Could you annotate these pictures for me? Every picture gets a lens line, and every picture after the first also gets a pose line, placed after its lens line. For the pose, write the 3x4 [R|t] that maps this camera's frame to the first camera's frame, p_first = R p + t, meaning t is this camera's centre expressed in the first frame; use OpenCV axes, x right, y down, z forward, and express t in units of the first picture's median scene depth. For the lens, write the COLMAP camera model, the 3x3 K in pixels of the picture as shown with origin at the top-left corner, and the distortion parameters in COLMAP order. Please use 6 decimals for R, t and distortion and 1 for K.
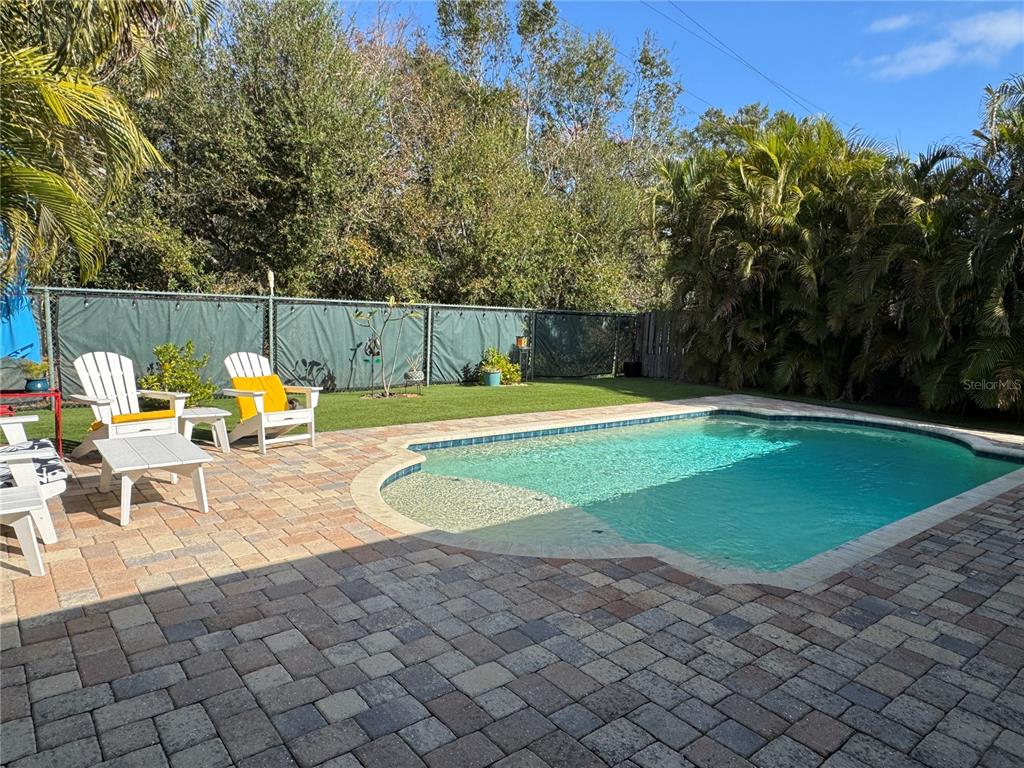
lens RADIAL K [[637.1, 0, 509.8], [0, 637.1, 383.2], [0, 0, 1]] dist [0.002442, 0.000382]
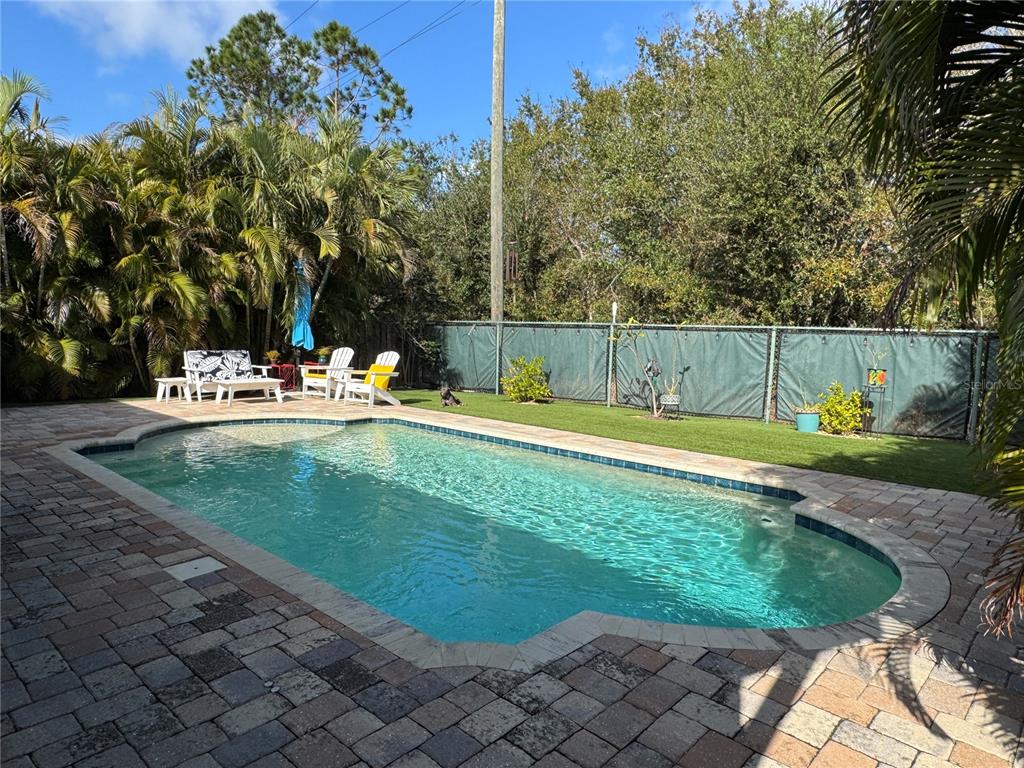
lens RADIAL K [[637.1, 0, 509.2], [0, 637.1, 386.2], [0, 0, 1]] dist [0.002442, 0.000382]
pose [[0.151768, 0.055042, -0.986882, 0.671389], [-0.134172, 0.990354, 0.034602, -0.028531], [0.979267, 0.127161, 0.157689, 0.540591]]
